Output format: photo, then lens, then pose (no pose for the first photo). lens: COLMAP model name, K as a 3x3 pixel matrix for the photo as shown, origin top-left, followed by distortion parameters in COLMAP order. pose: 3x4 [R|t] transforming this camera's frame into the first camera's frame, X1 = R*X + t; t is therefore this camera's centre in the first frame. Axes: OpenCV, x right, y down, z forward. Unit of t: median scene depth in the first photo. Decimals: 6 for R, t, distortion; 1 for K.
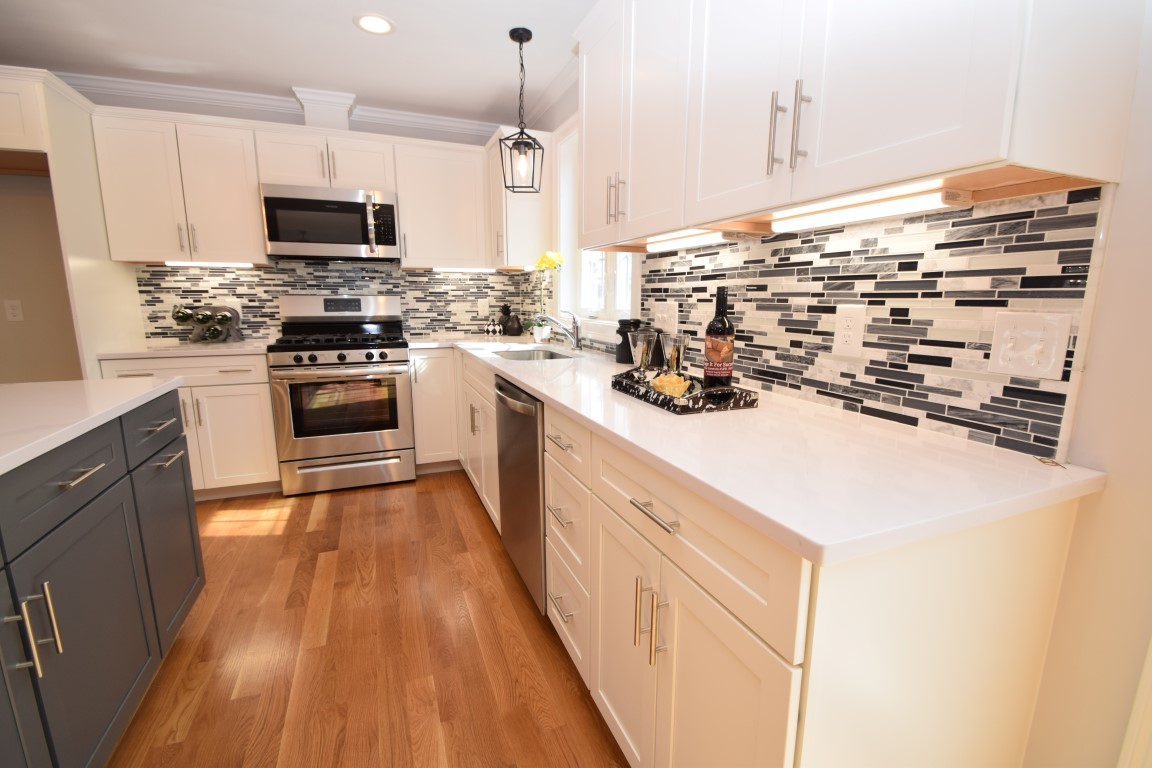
lens RADIAL K [[507.9, 0, 577.6], [0, 507.9, 389.0], [0, 0, 1]] dist [0.014152, -0.017272]
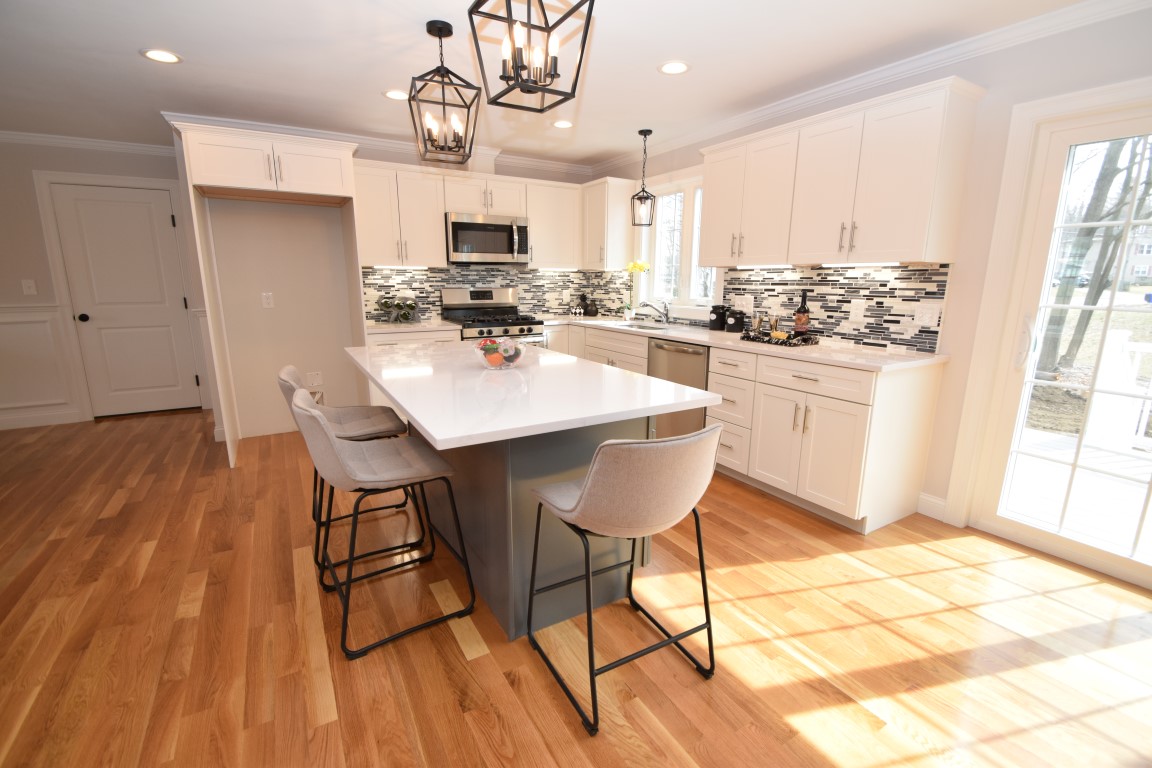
lens RADIAL K [[507.9, 0, 577.6], [0, 507.9, 389.0], [0, 0, 1]] dist [0.014152, -0.017272]
pose [[0.987433, -0.031815, 0.154802, -0.984538], [0.026395, 0.998969, 0.036938, 0.111857], [-0.155817, -0.032387, 0.987255, -1.003398]]
